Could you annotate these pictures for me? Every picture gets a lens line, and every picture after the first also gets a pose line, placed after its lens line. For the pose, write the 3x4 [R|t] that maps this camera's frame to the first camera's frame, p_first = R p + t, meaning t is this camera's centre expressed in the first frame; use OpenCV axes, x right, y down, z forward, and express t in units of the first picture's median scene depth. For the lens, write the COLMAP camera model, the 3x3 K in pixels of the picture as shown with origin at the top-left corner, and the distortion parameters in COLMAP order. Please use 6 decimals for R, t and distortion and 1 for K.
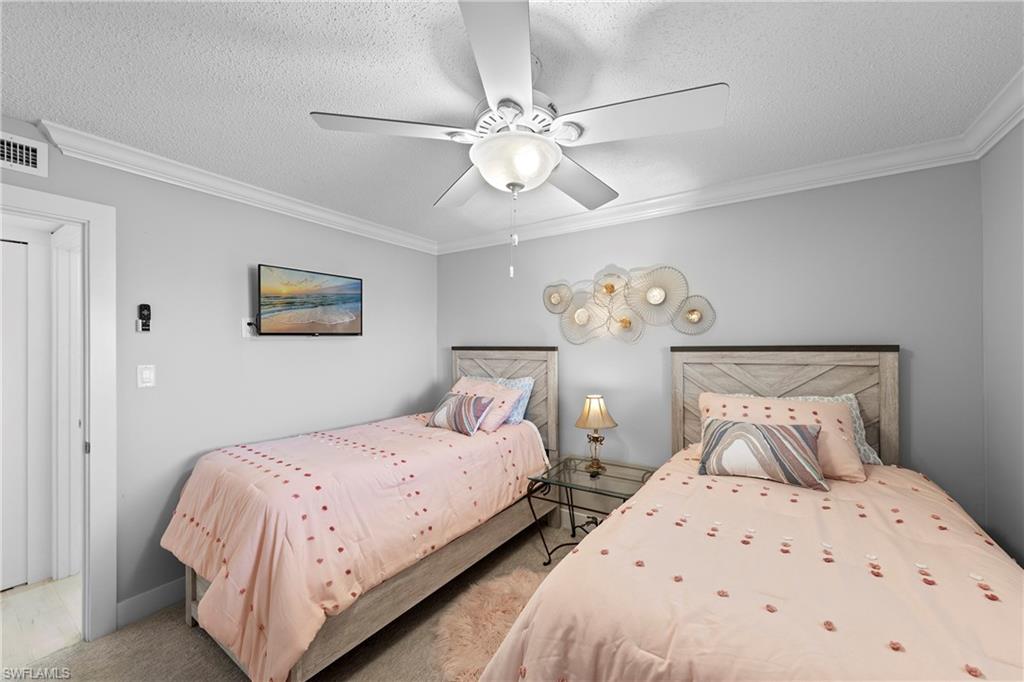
lens RADIAL K [[387.8, 0, 519.6], [0, 387.8, 347.9], [0, 0, 1]] dist [0.002006, -0.001062]
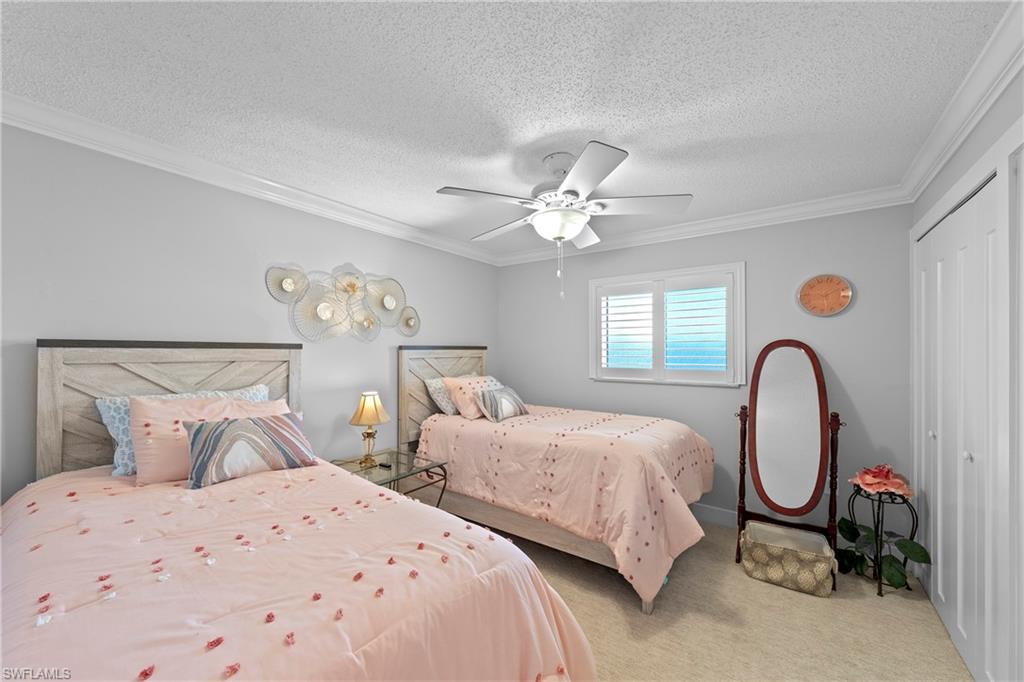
lens RADIAL K [[387.8, 0, 518.9], [0, 387.8, 346.7], [0, 0, 1]] dist [0.002006, -0.001062]
pose [[0.044986, 0.005326, 0.998973, -0.761156], [-0.011261, 0.999925, -0.004823, 0.001331], [-0.998924, -0.011033, 0.045043, 0.519876]]
